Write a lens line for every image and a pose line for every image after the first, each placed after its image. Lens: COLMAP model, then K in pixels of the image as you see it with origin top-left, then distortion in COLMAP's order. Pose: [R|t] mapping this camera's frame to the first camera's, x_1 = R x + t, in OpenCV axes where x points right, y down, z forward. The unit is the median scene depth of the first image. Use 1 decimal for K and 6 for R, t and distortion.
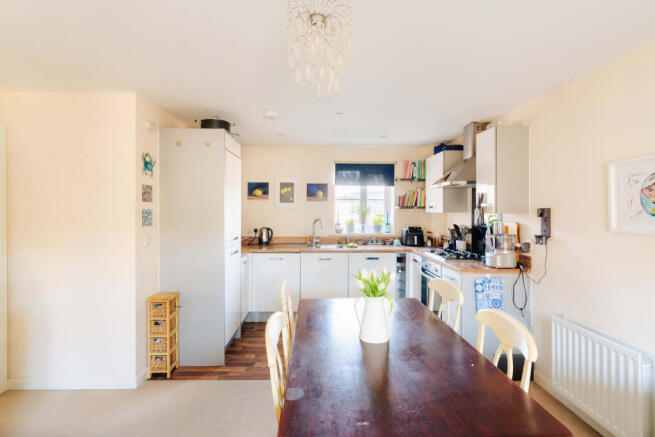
lens RADIAL K [[319.8, 0, 328.7], [0, 319.8, 215.1], [0, 0, 1]] dist [-0.001114, -0.000014]
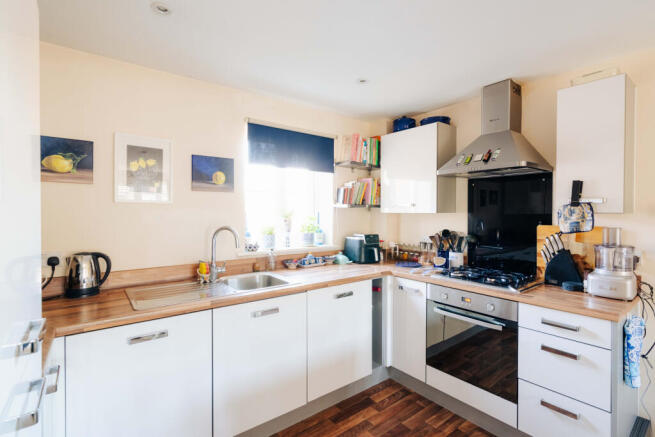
lens RADIAL K [[309.7, 0, 326.1], [0, 309.7, 216.3], [0, 0, 1]] dist [0.002575, 0.000006]
pose [[0.809167, -0.007853, 0.587526, -0.181371], [0.010556, 0.999944, -0.001173, -0.001766], [-0.587484, 0.007151, 0.809204, 0.501879]]
